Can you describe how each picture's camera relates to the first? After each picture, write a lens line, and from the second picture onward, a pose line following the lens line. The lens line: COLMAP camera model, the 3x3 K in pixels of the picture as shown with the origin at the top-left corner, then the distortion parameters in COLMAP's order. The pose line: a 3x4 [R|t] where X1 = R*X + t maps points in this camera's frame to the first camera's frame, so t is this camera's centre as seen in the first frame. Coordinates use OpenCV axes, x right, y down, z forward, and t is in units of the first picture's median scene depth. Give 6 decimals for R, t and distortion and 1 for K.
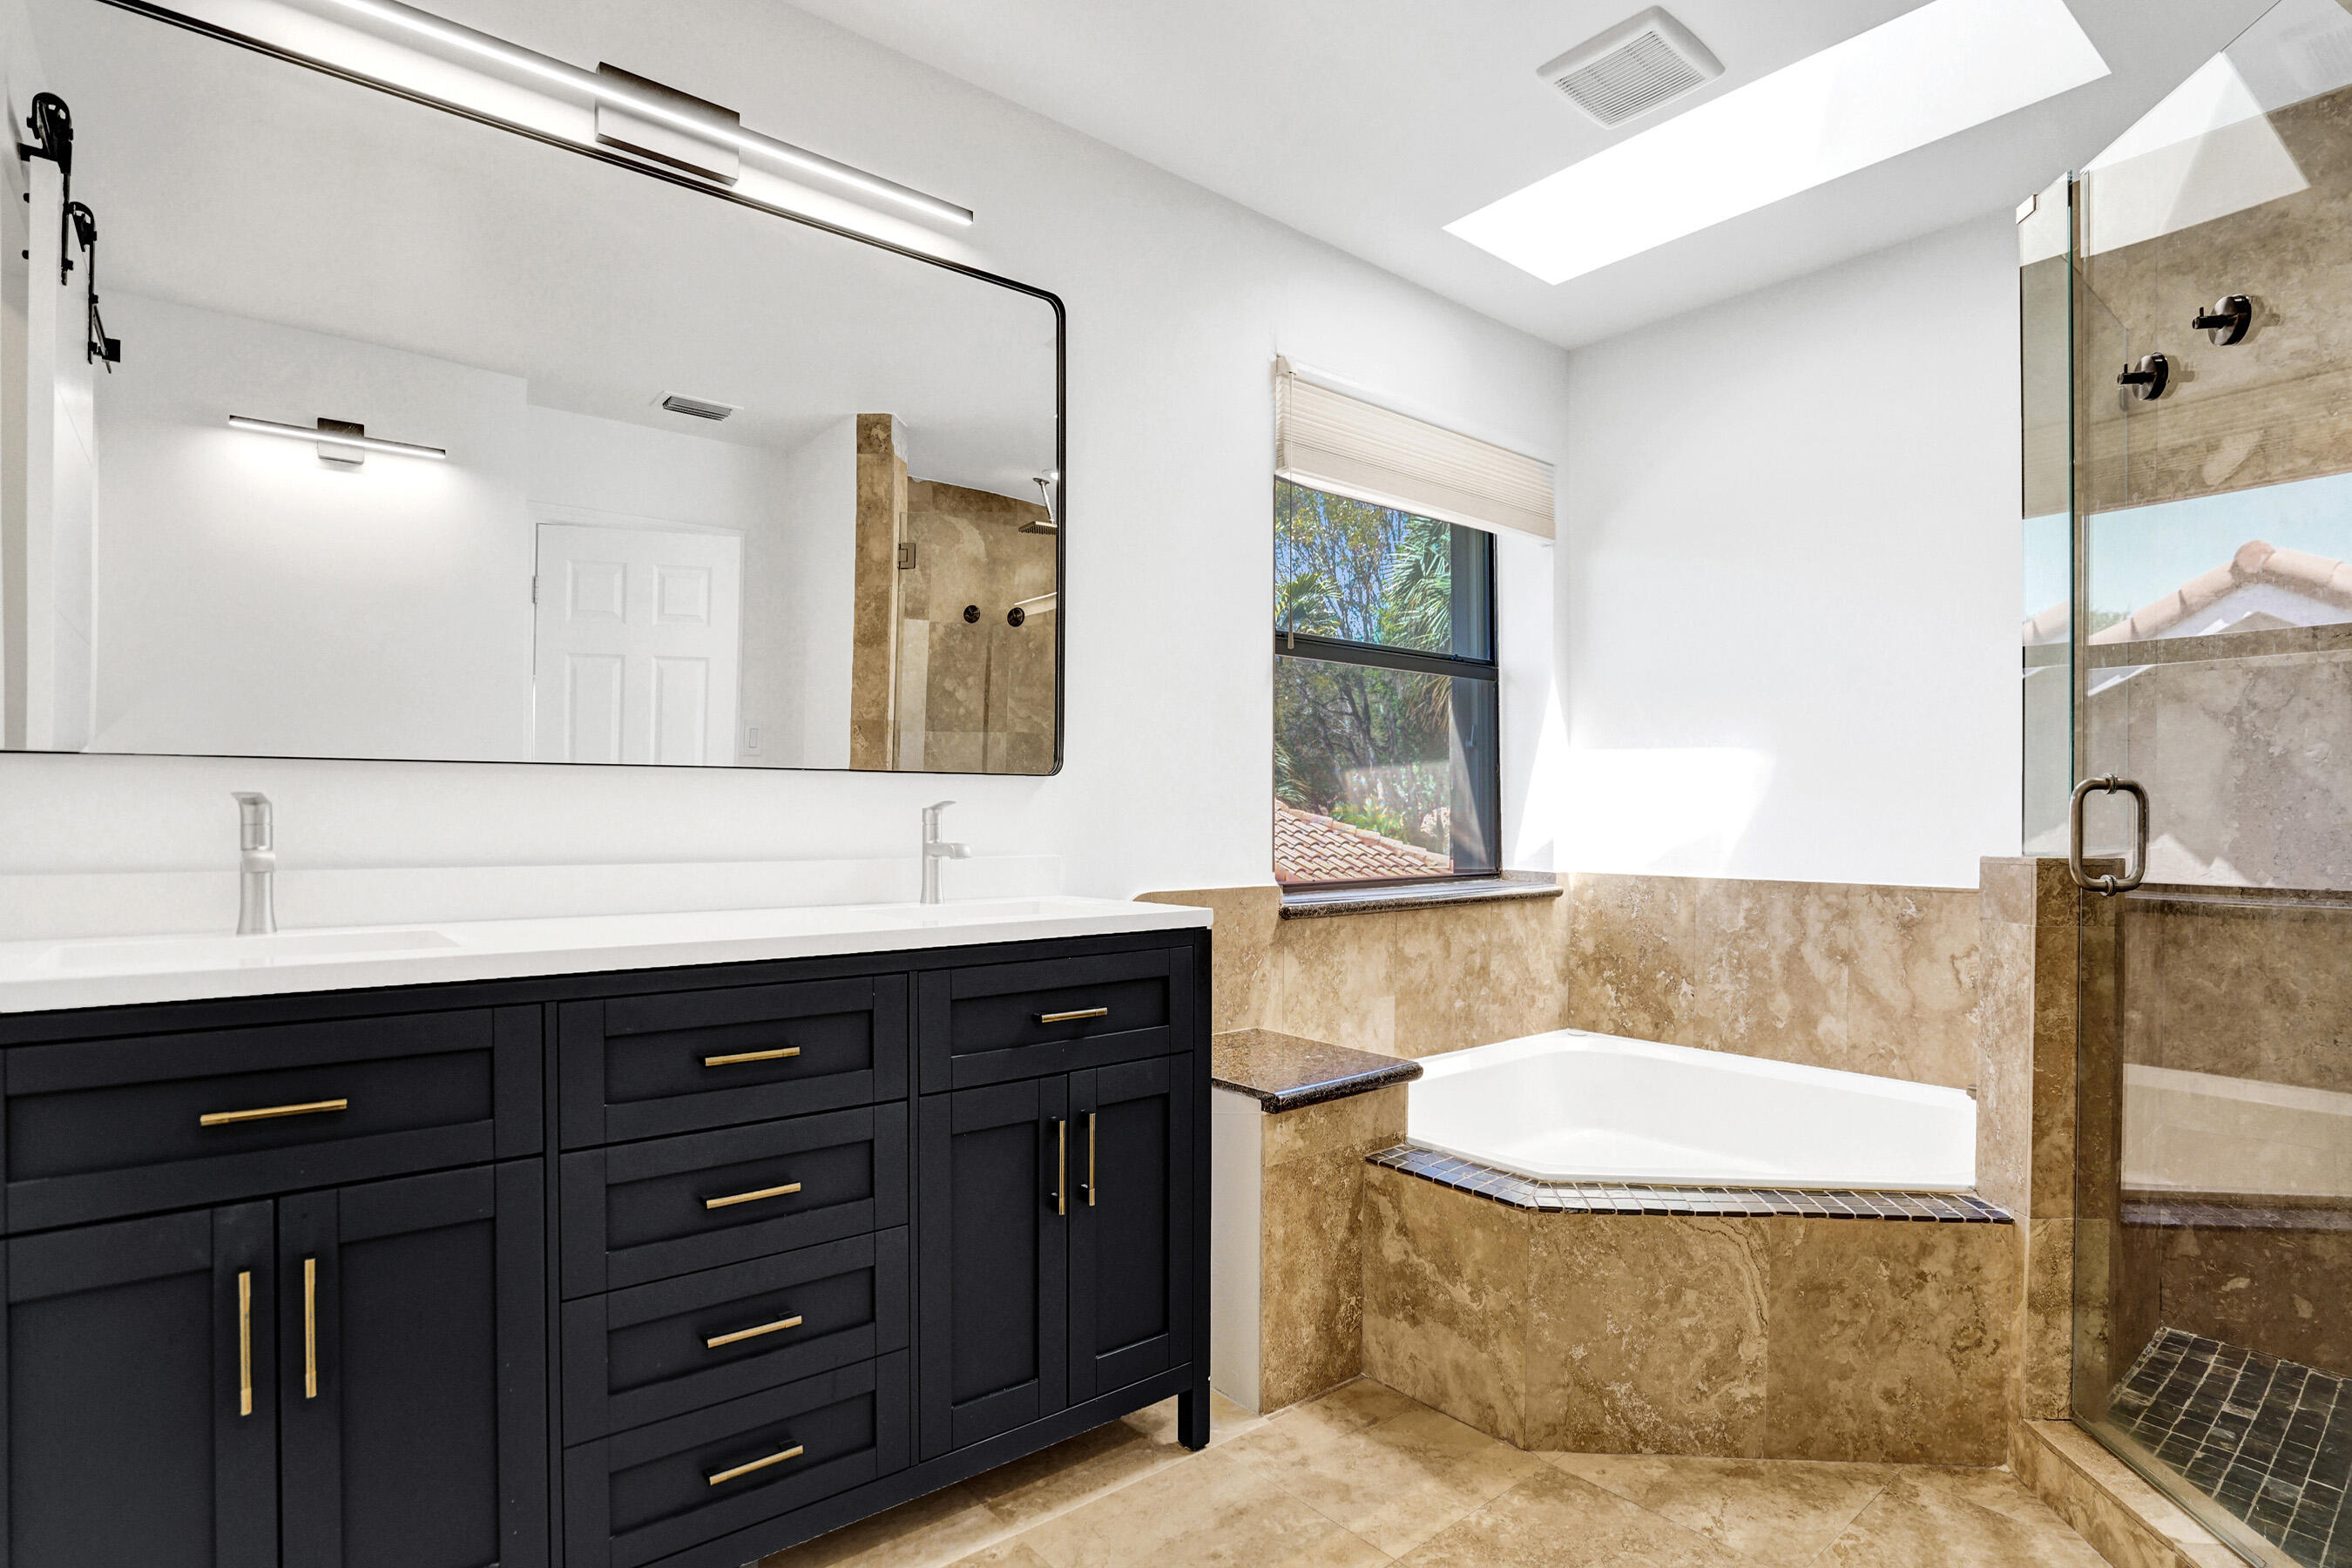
lens RADIAL K [[1212.7, 0, 1194.4], [0, 1212.7, 832.7], [0, 0, 1]] dist [-0.054762, 0.028348]
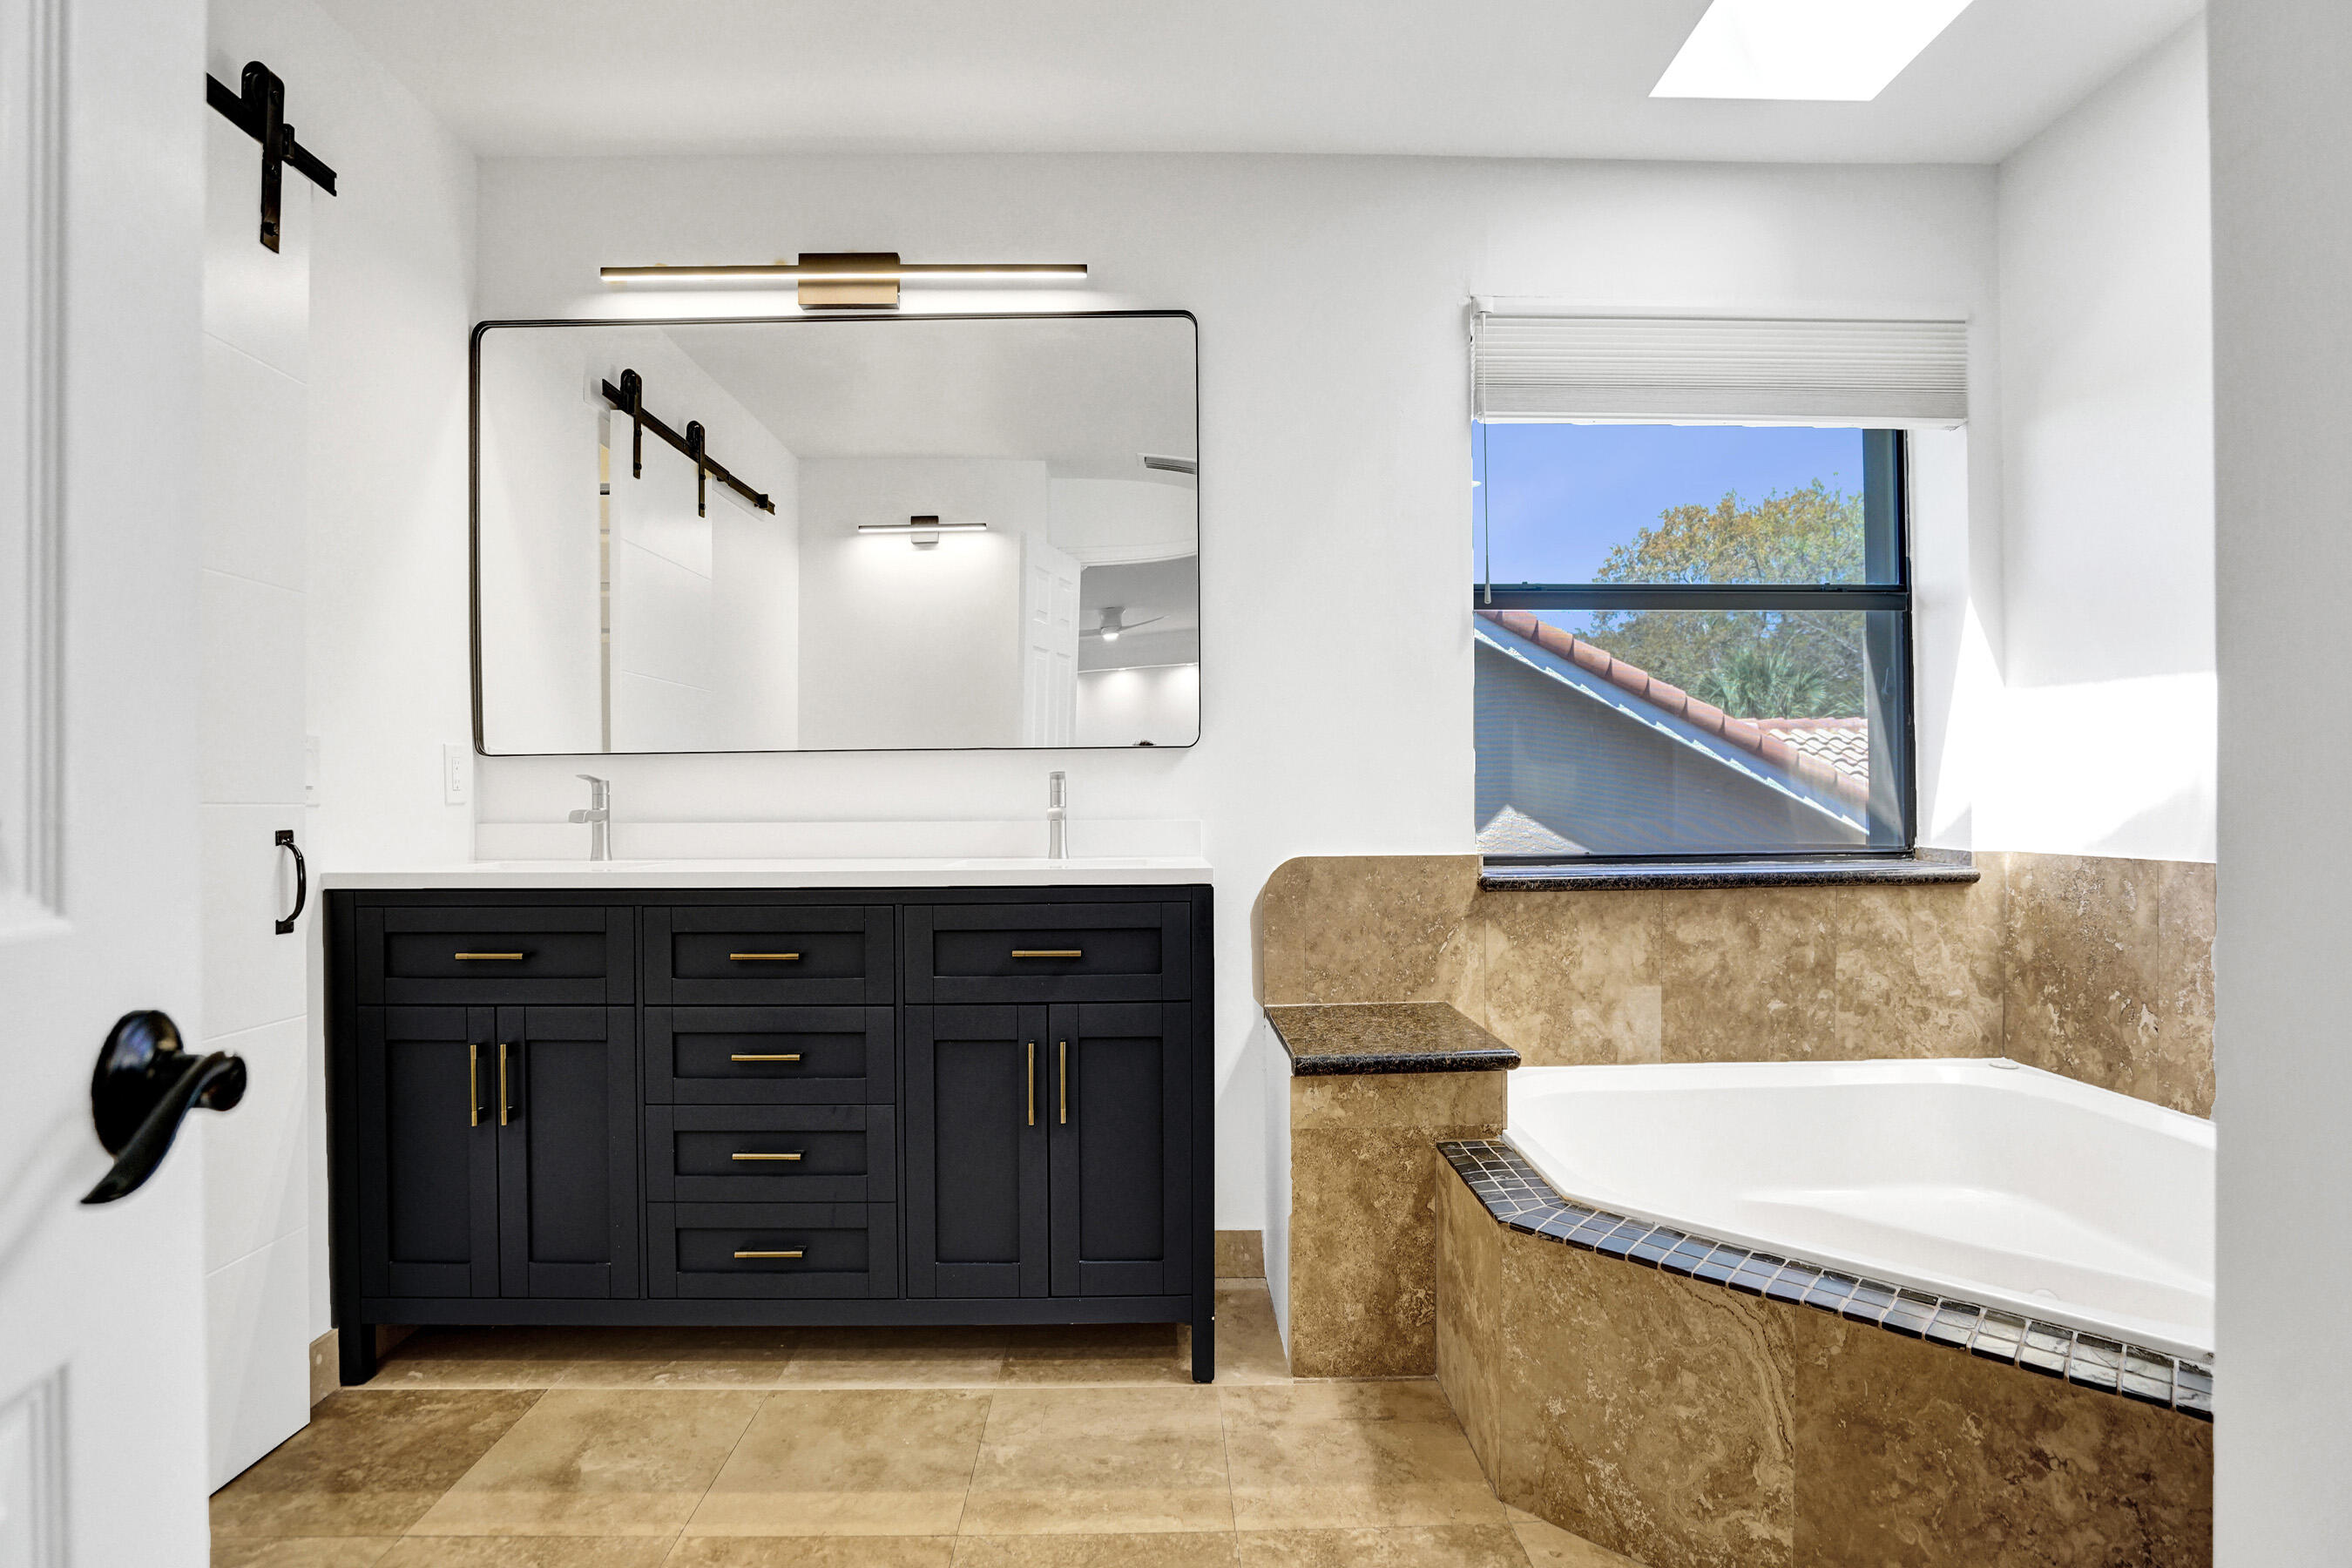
lens RADIAL K [[1160.4, 0, 1178.7], [0, 1160.4, 809.7], [0, 0, 1]] dist [-0.052449, 0.022956]
pose [[0.770142, -0.003644, -0.637862, 0.574117], [0.000199, 0.999985, -0.005472, 0.016446], [0.637873, 0.004087, 0.770131, 0.191044]]
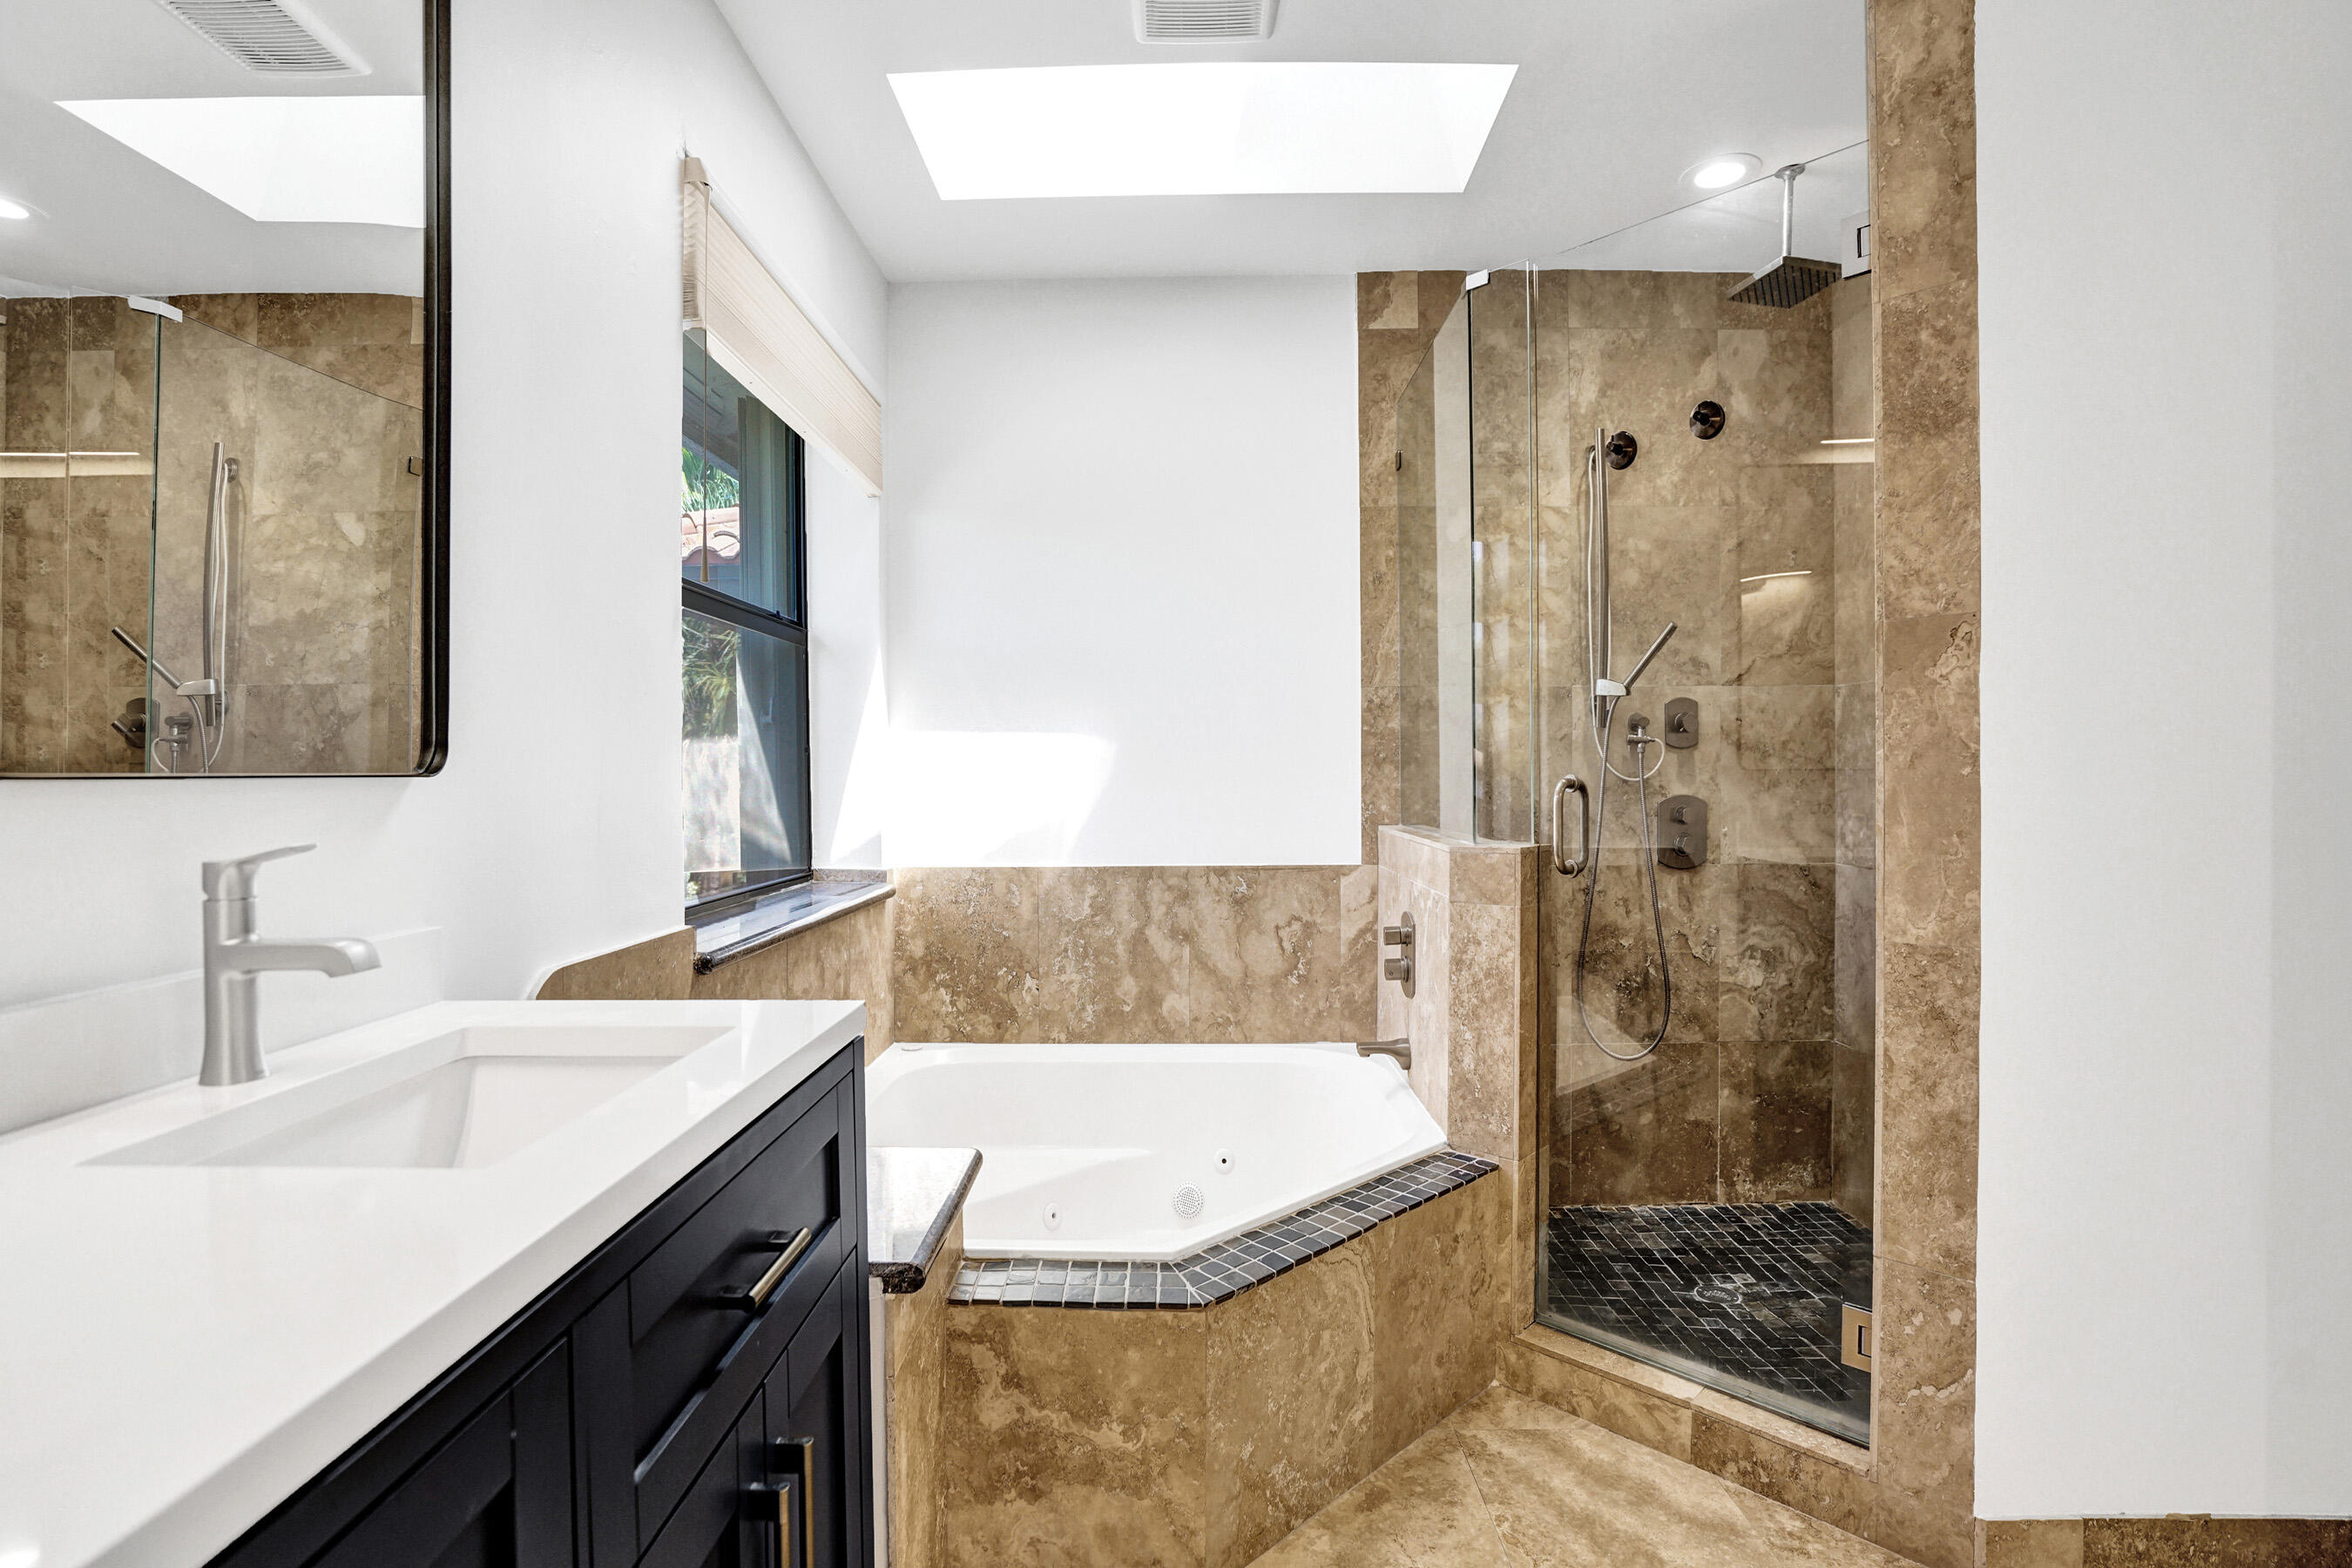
lens RADIAL K [[1122.7, 0, 1182.9], [0, 1122.7, 793.9], [0, 0, 1]] dist [-0.041619, 0.001362]
pose [[0.650515, -0.015336, 0.759339, -0.274399], [0.016341, 0.999847, 0.006195, -0.036322], [-0.759318, 0.008379, 0.650666, 0.470790]]
